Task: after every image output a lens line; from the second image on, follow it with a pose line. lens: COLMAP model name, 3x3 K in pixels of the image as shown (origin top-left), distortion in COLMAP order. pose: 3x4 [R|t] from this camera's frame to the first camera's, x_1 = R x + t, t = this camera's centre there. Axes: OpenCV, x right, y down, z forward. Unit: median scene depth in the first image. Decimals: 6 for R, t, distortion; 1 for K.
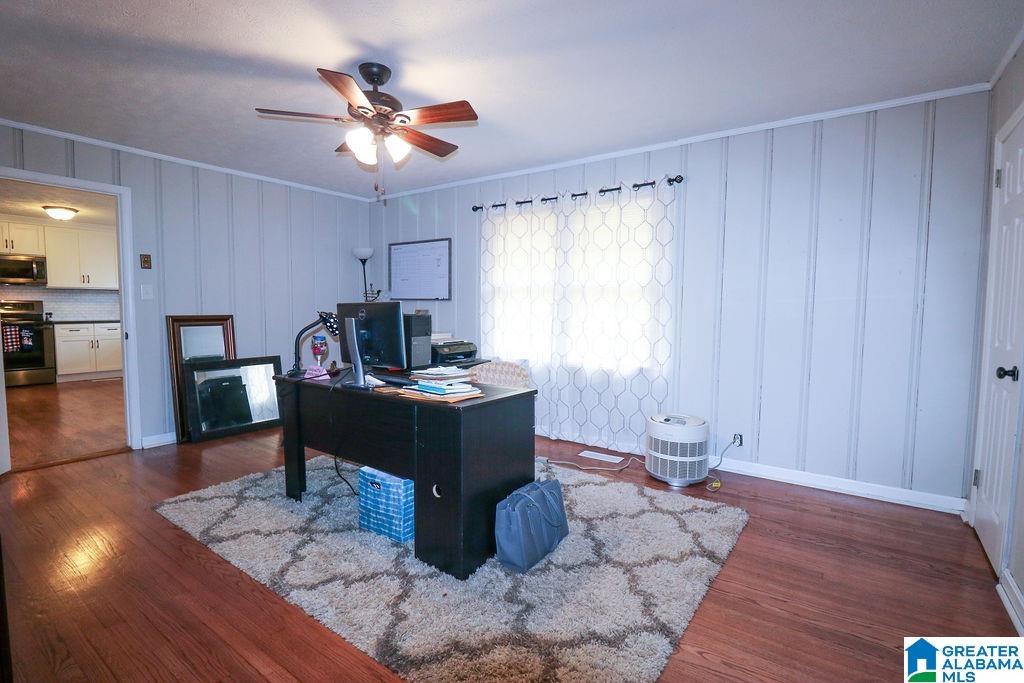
lens RADIAL K [[488.7, 0, 506.5], [0, 488.7, 340.9], [0, 0, 1]] dist [-0.016284, -0.002353]
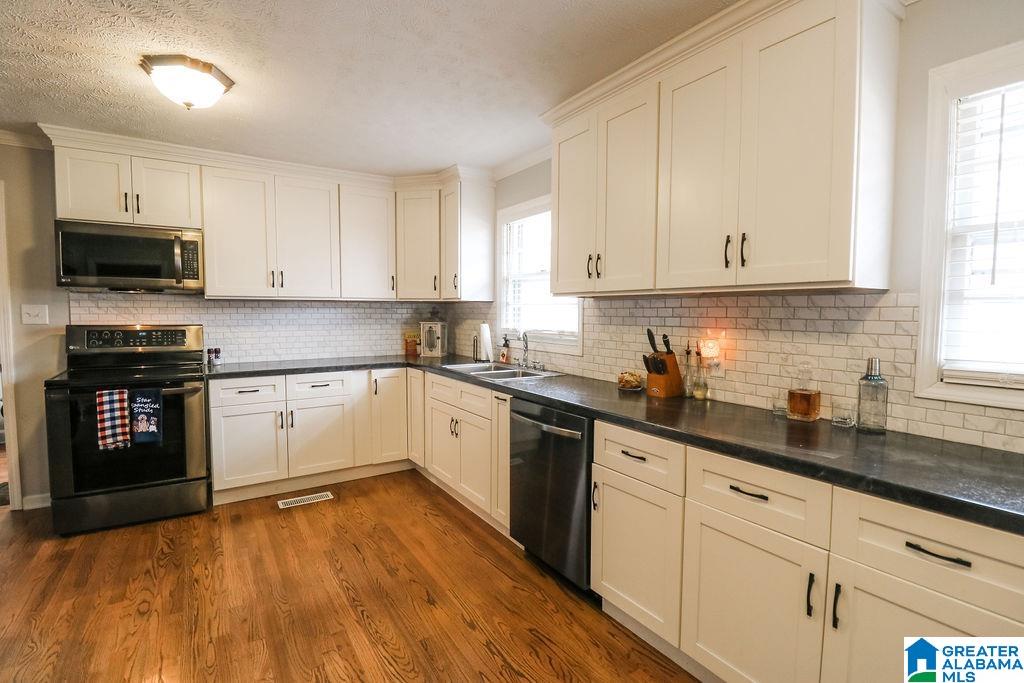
lens RADIAL K [[488.7, 0, 512.8], [0, 488.7, 341.1], [0, 0, 1]] dist [-0.016284, -0.002353]
pose [[0.930922, 0.021566, -0.364581, -0.518553], [-0.024602, 0.999691, -0.003686, -0.076563], [0.364388, 0.012401, 0.931164, 0.689462]]
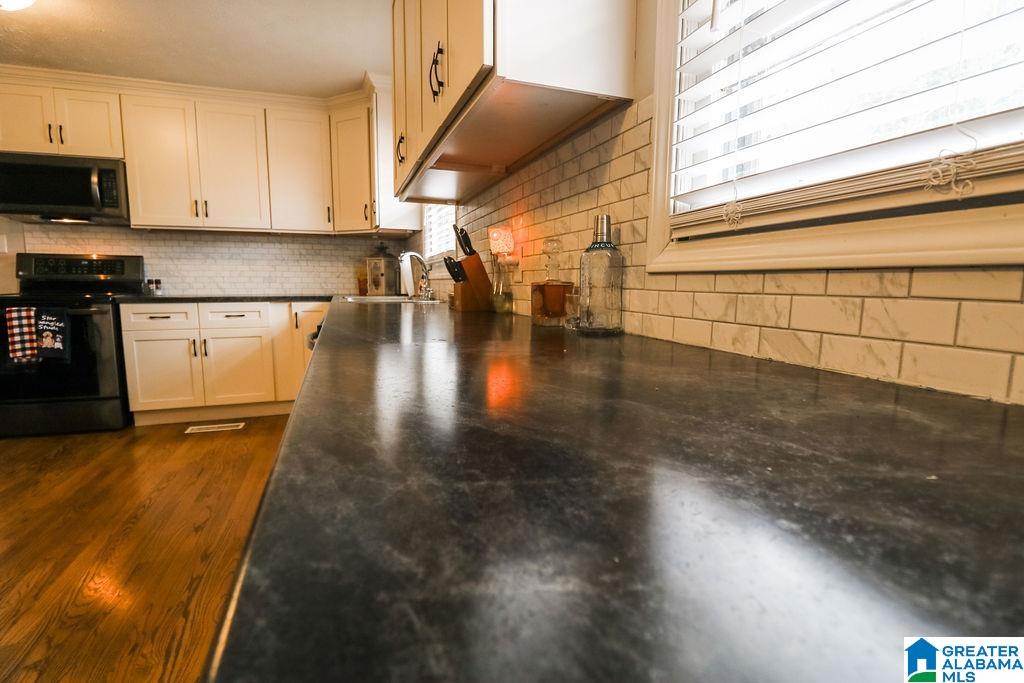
lens RADIAL K [[488.7, 0, 511.2], [0, 488.7, 344.8], [0, 0, 1]] dist [-0.016284, -0.002353]
pose [[0.817800, 0.071467, -0.571048, -0.369317], [-0.041148, 0.996981, 0.065846, -0.041624], [0.574030, -0.030351, 0.818272, 0.843999]]
